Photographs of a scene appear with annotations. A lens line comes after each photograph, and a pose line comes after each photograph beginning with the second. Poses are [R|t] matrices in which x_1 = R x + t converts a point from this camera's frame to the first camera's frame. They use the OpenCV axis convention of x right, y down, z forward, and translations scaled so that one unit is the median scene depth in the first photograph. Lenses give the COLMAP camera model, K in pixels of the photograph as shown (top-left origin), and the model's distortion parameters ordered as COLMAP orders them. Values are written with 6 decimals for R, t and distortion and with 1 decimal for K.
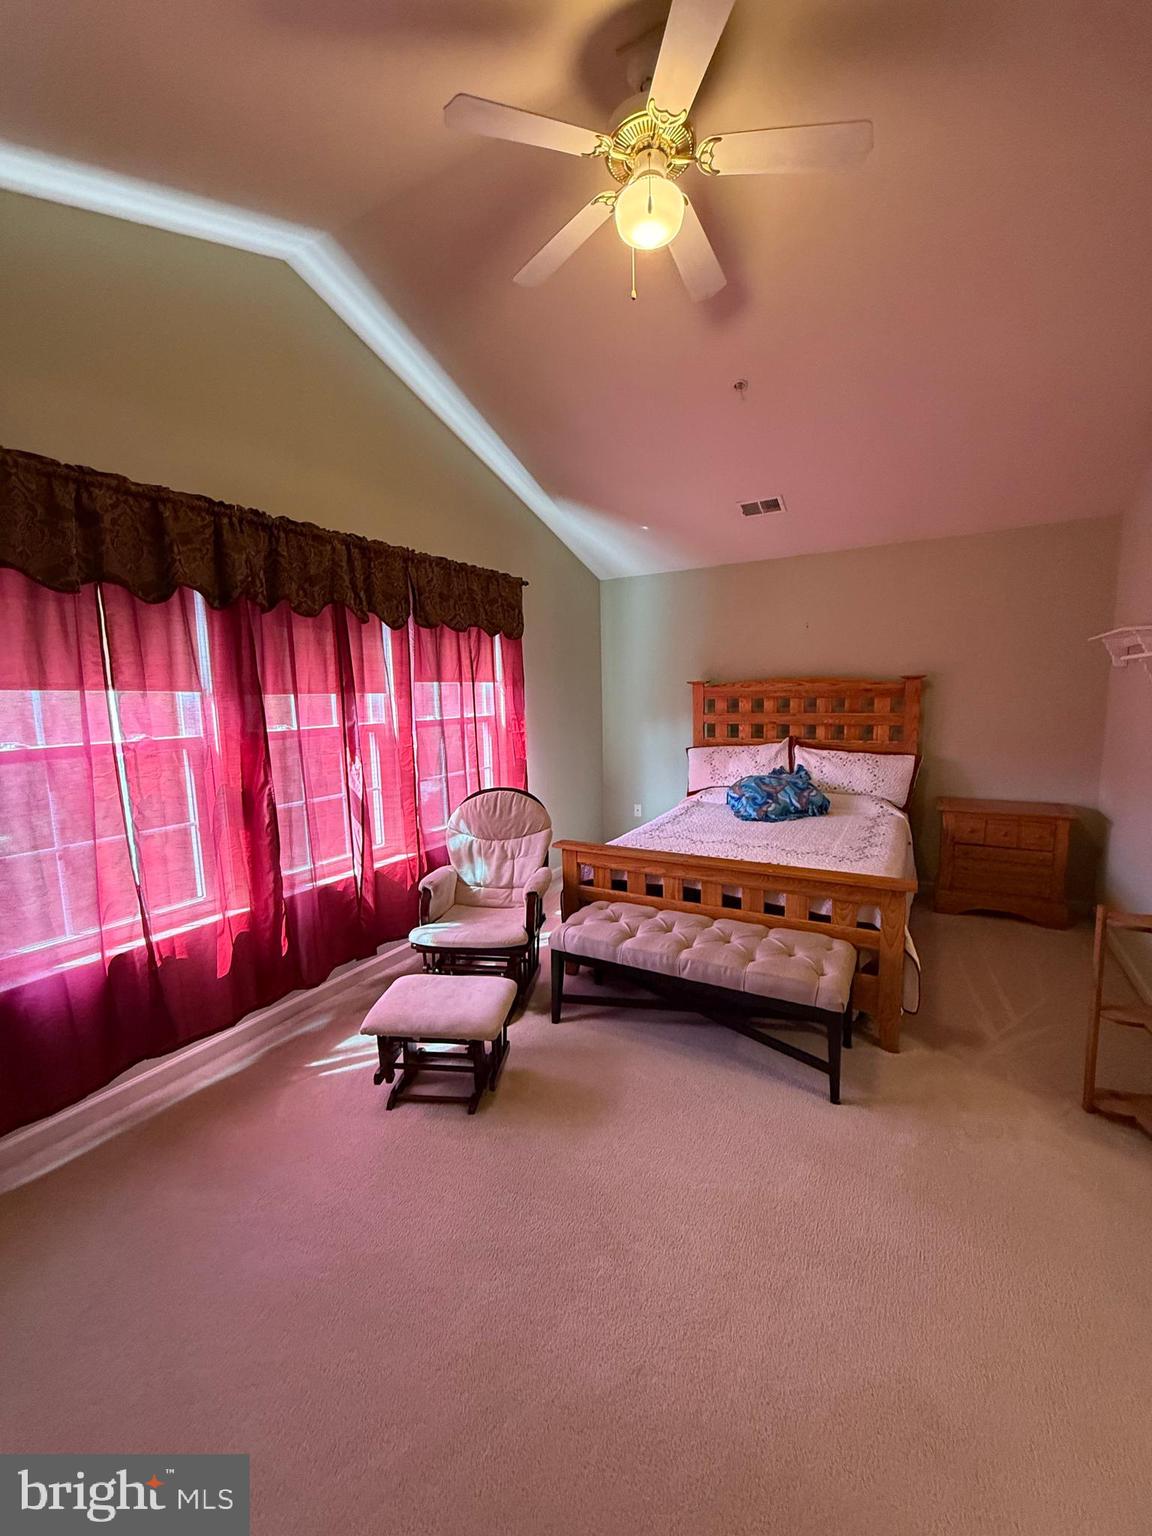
lens RADIAL K [[617.1, 0, 581.8], [0, 617.1, 768.5], [0, 0, 1]] dist [0.001604, 0.001437]
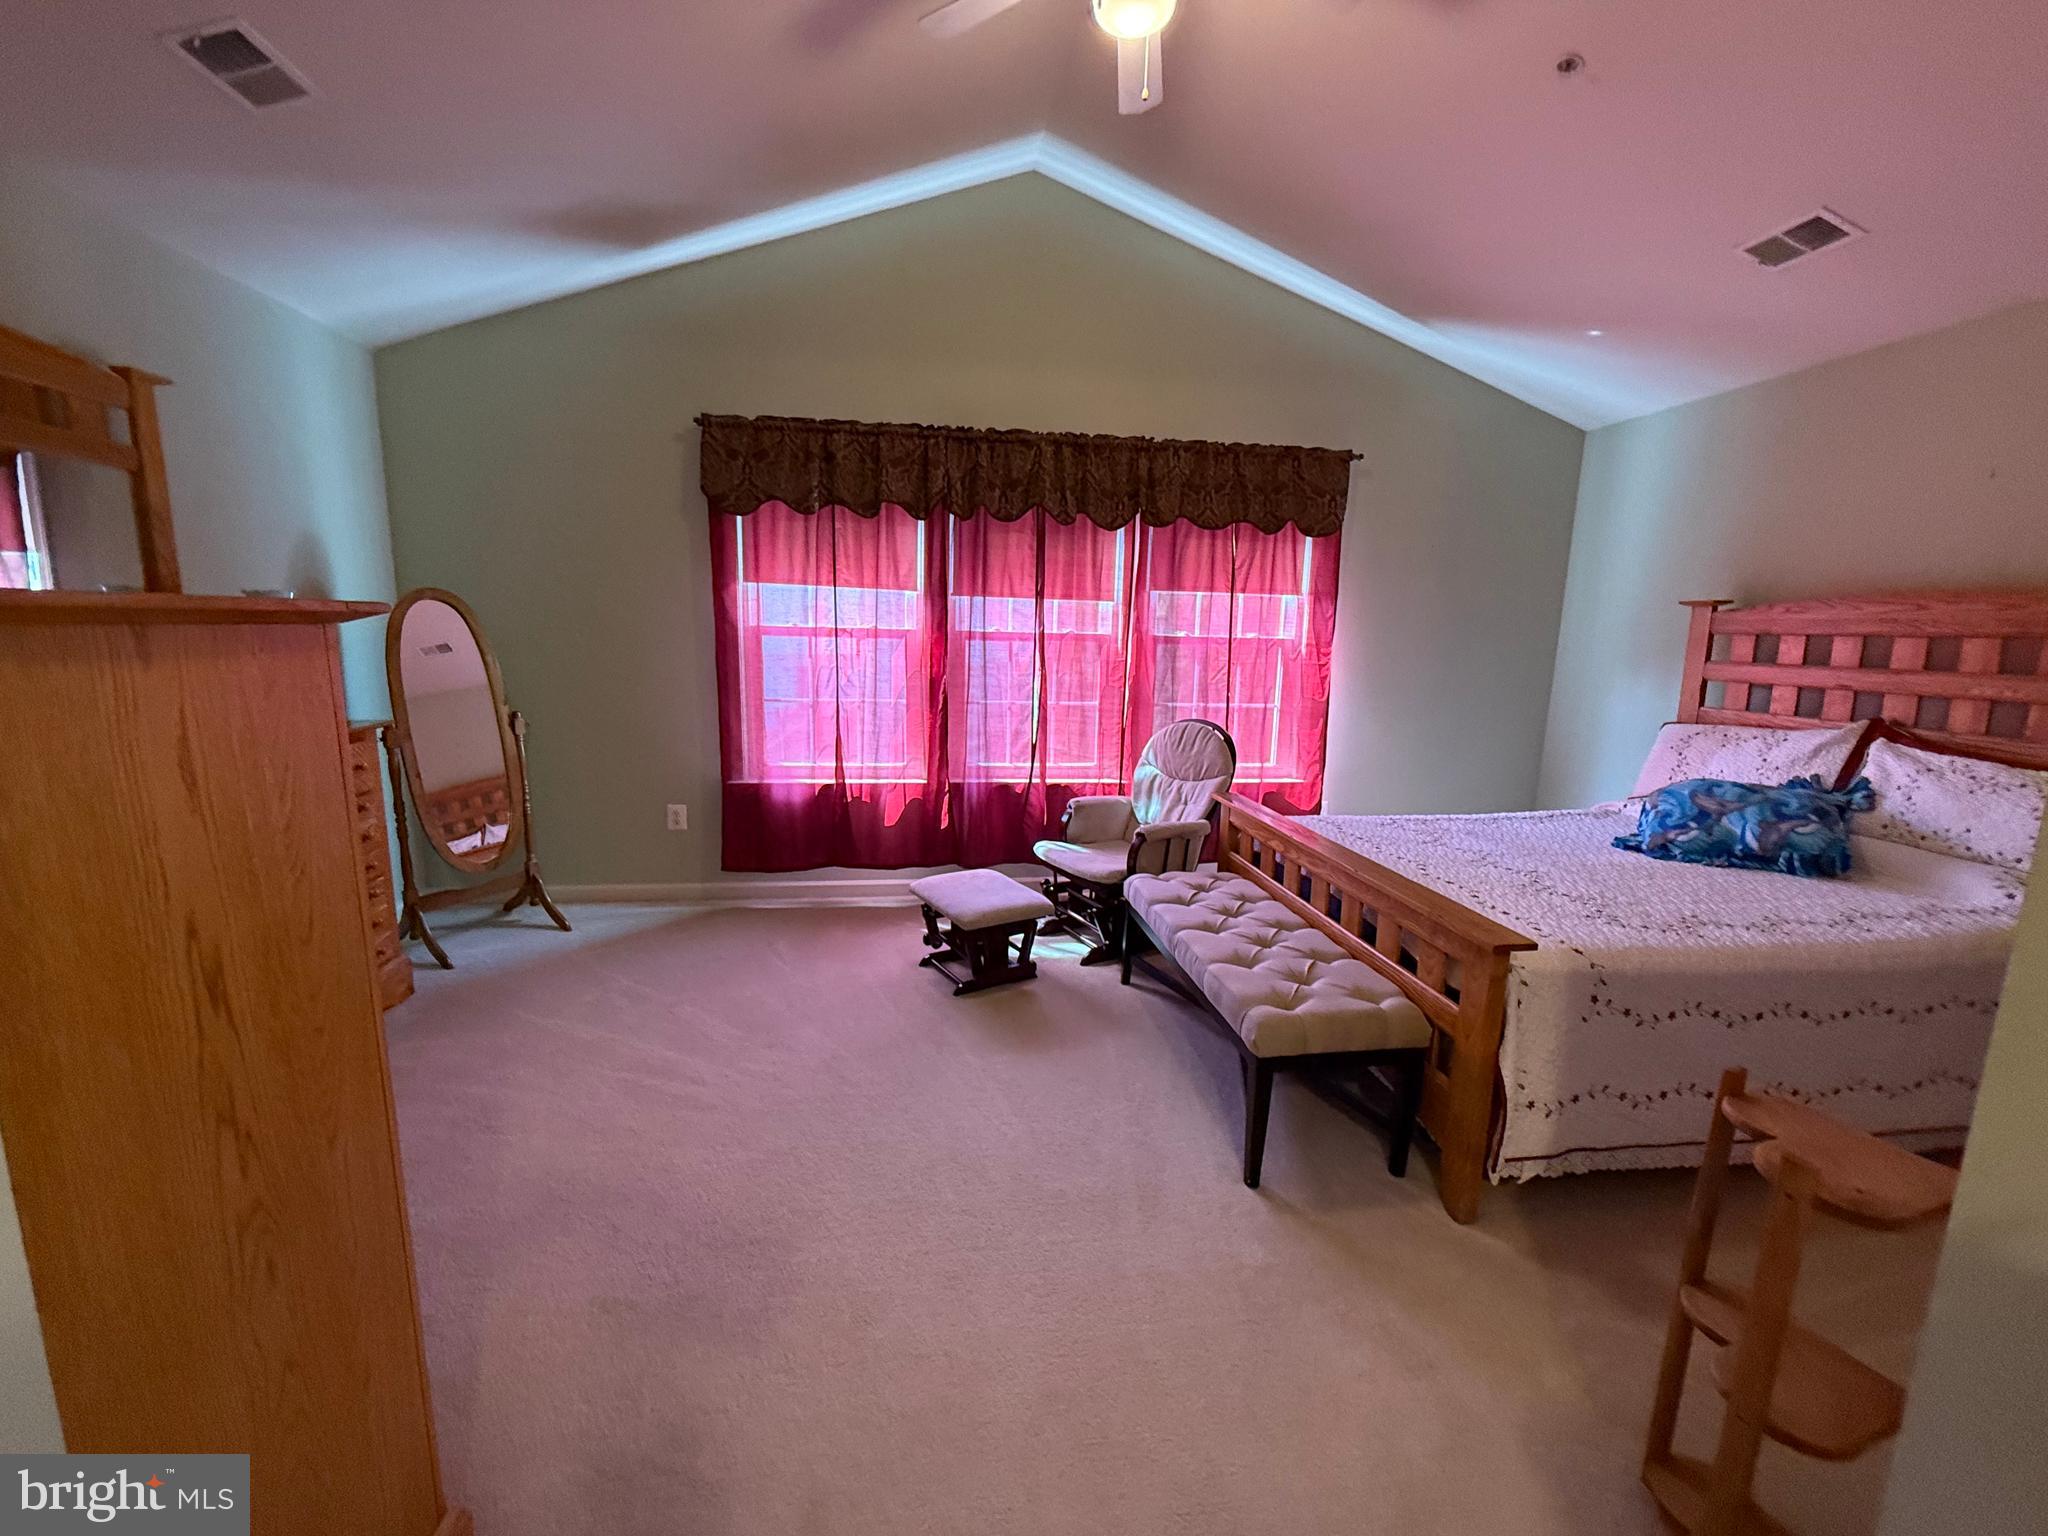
lens RADIAL K [[822.9, 0, 1029.5], [0, 822.9, 774.2], [0, 0, 1]] dist [0.001604, 0.001437]
pose [[0.611995, 0.175076, -0.771240, 0.683194], [-0.136798, 0.983924, 0.114804, 0.009571], [0.778941, 0.035244, 0.626107, 0.159178]]
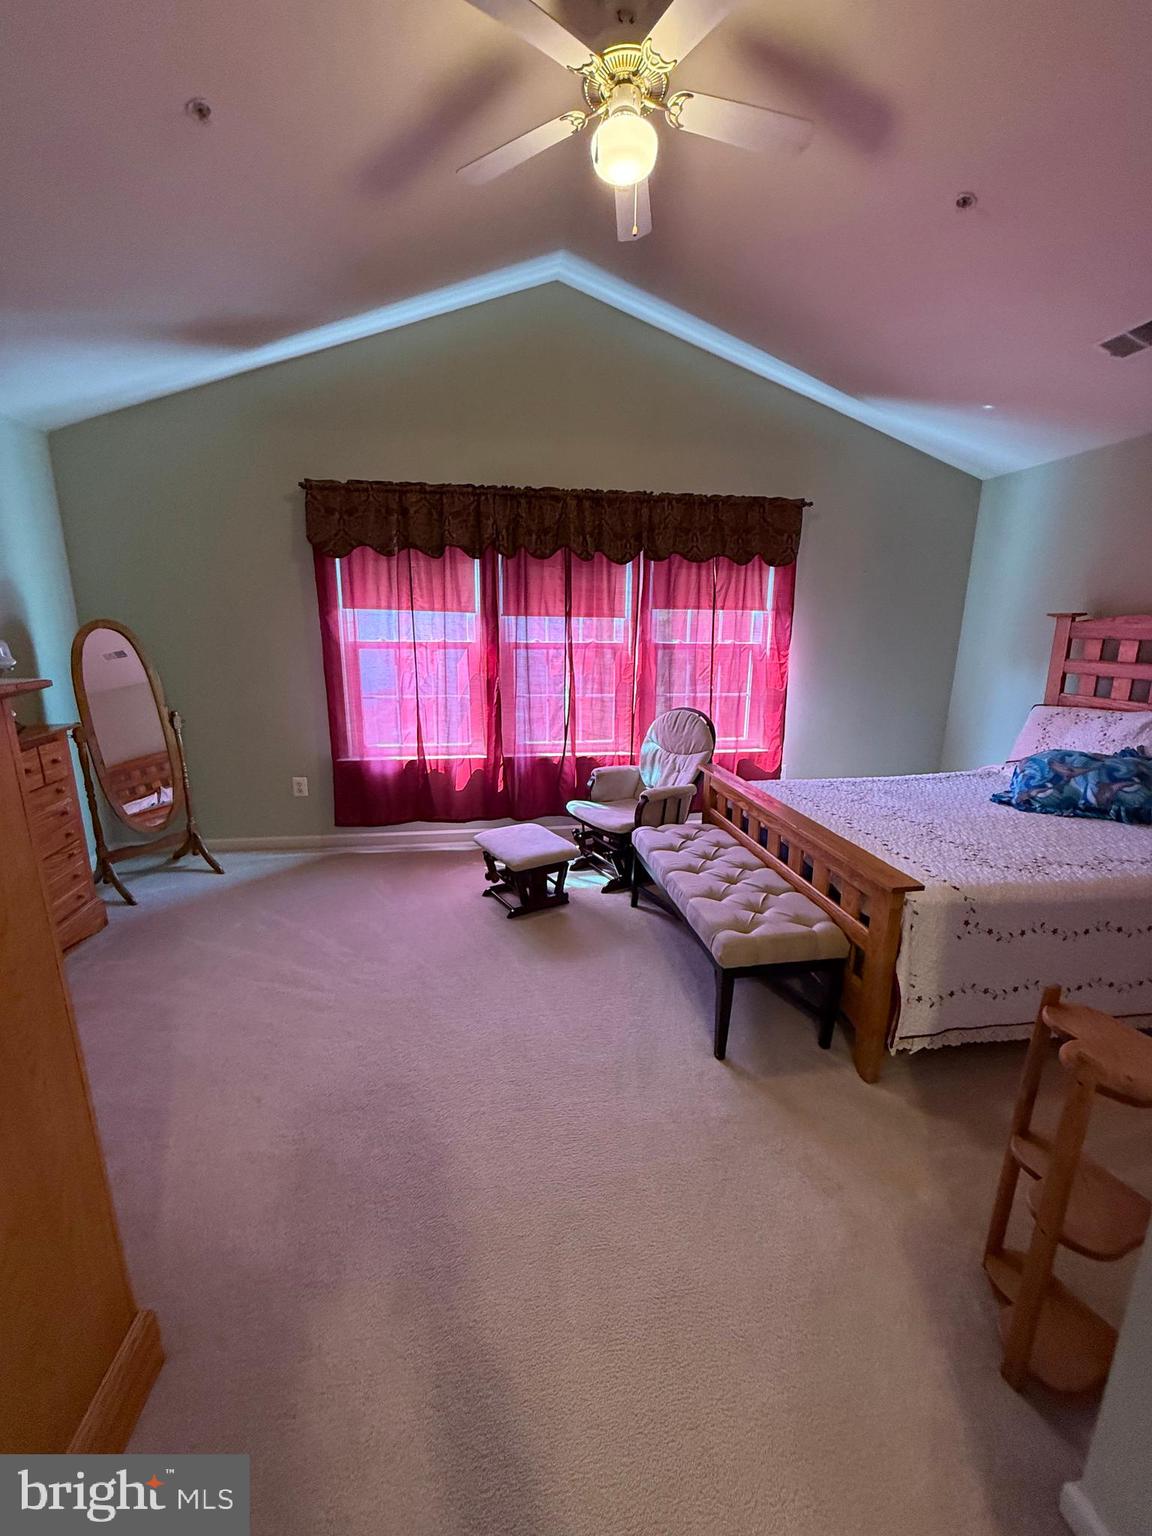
lens RADIAL K [[617.1, 0, 578.8], [0, 617.1, 770.2], [0, 0, 1]] dist [0.001604, 0.001437]
pose [[0.621744, 0.208480, -0.754964, 0.695721], [-0.121369, 0.977925, 0.170097, -0.027571], [0.773759, -0.014128, 0.633322, 0.172589]]
